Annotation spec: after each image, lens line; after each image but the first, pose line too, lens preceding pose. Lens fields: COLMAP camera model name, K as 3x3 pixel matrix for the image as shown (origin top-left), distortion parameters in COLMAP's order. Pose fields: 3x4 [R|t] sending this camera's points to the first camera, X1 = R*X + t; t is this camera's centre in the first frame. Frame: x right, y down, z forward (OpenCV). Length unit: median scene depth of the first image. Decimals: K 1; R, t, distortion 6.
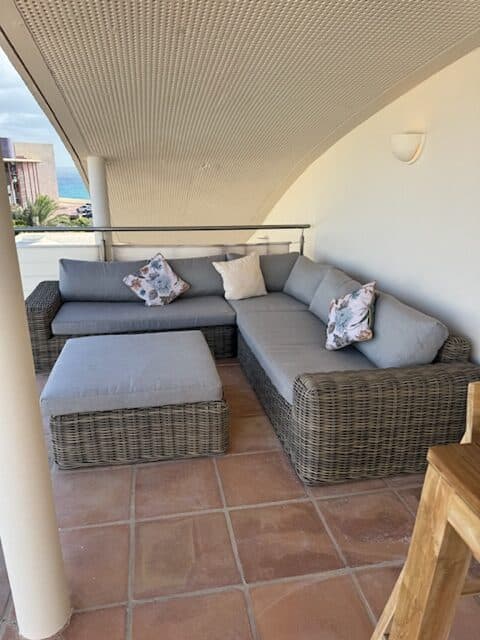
lens RADIAL K [[443.9, 0, 239.9], [0, 443.9, 321.3], [0, 0, 1]] dist [0.009254, -0.000105]
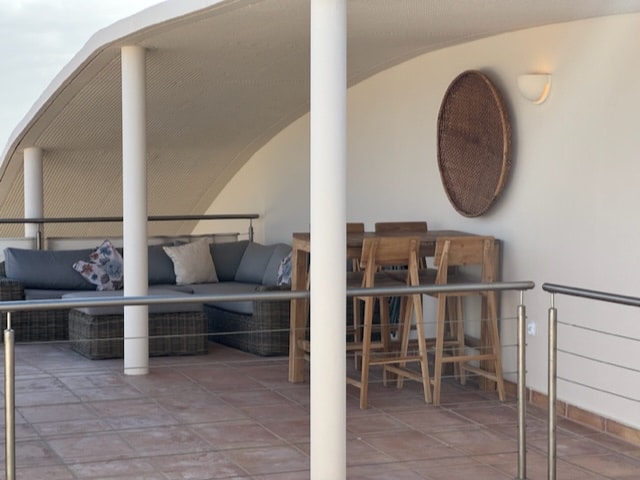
lens RADIAL K [[1424.1, 0, 319.1], [0, 1424.1, 239.8], [0, 0, 1]] dist [0.060488, 0.000000]
pose [[0.981729, -0.027747, 0.188252, -0.315327], [0.075887, 0.964323, -0.253617, 0.678902], [-0.174499, 0.263269, 0.948810, -2.062581]]
